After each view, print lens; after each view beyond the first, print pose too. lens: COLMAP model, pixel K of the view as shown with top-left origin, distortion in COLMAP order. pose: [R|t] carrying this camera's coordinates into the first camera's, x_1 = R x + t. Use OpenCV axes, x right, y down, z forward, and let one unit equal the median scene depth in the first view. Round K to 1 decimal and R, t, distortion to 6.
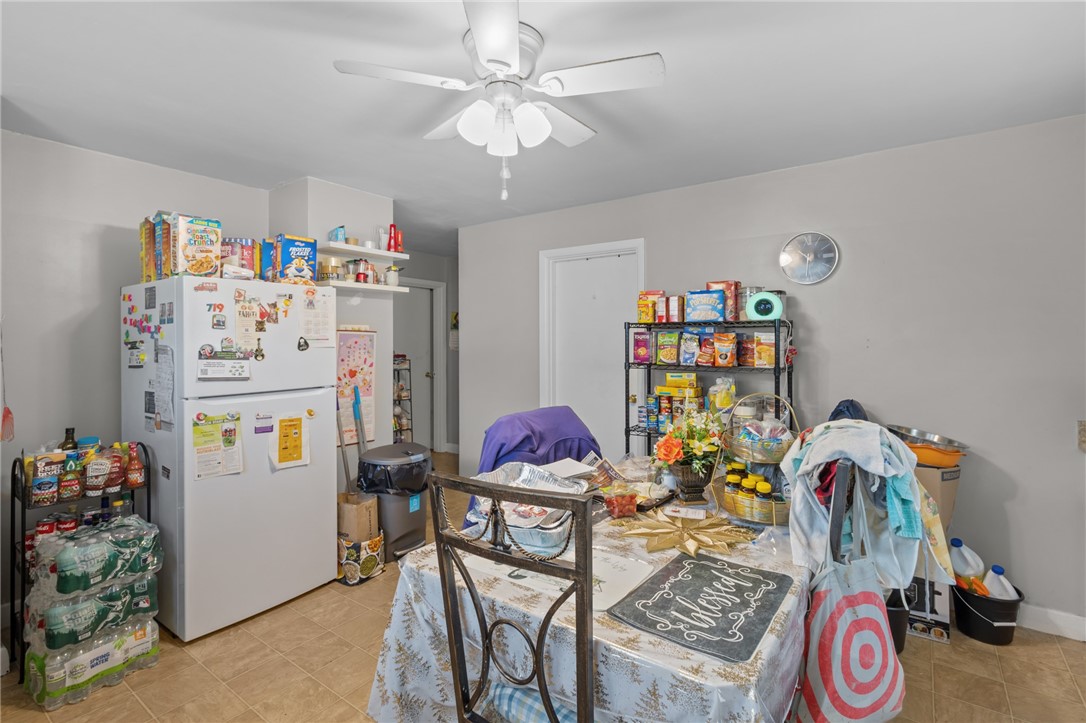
lens RADIAL K [[511.7, 0, 543.6], [0, 511.7, 355.7], [0, 0, 1]] dist [0.005714, -0.001274]
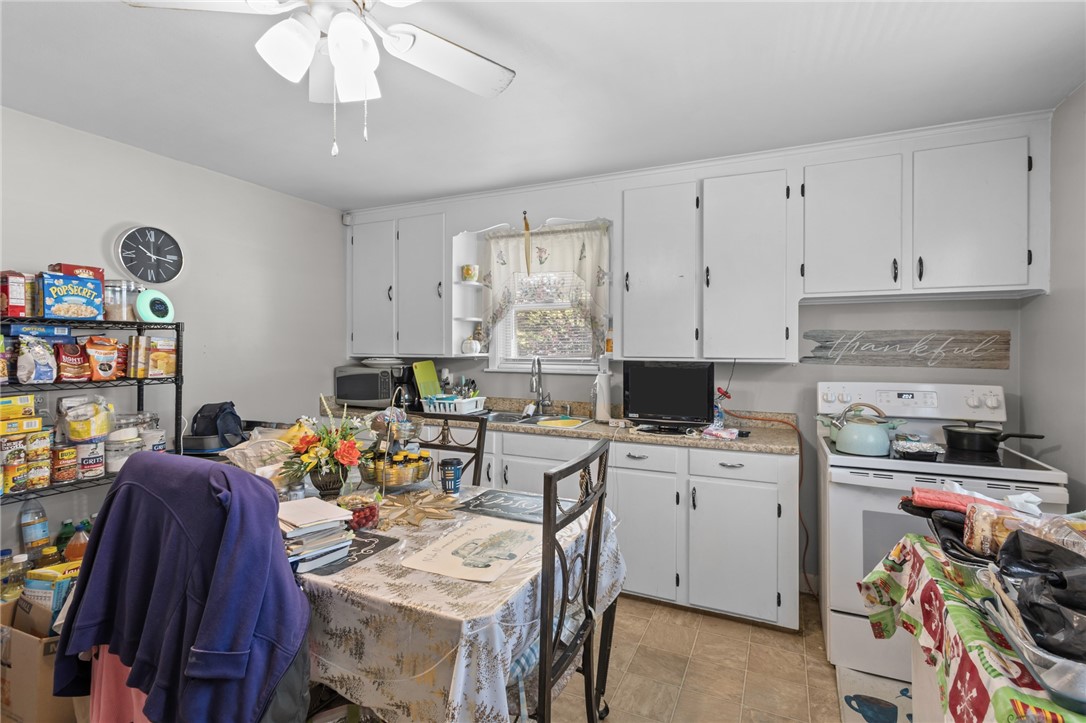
lens RADIAL K [[511.7, 0, 544.1], [0, 511.7, 352.7], [0, 0, 1]] dist [0.005714, -0.001274]
pose [[-0.179166, -0.007890, 0.983787, -0.536594], [0.029988, 0.999459, 0.013478, -0.011013], [-0.983362, 0.031916, -0.178833, 0.514746]]
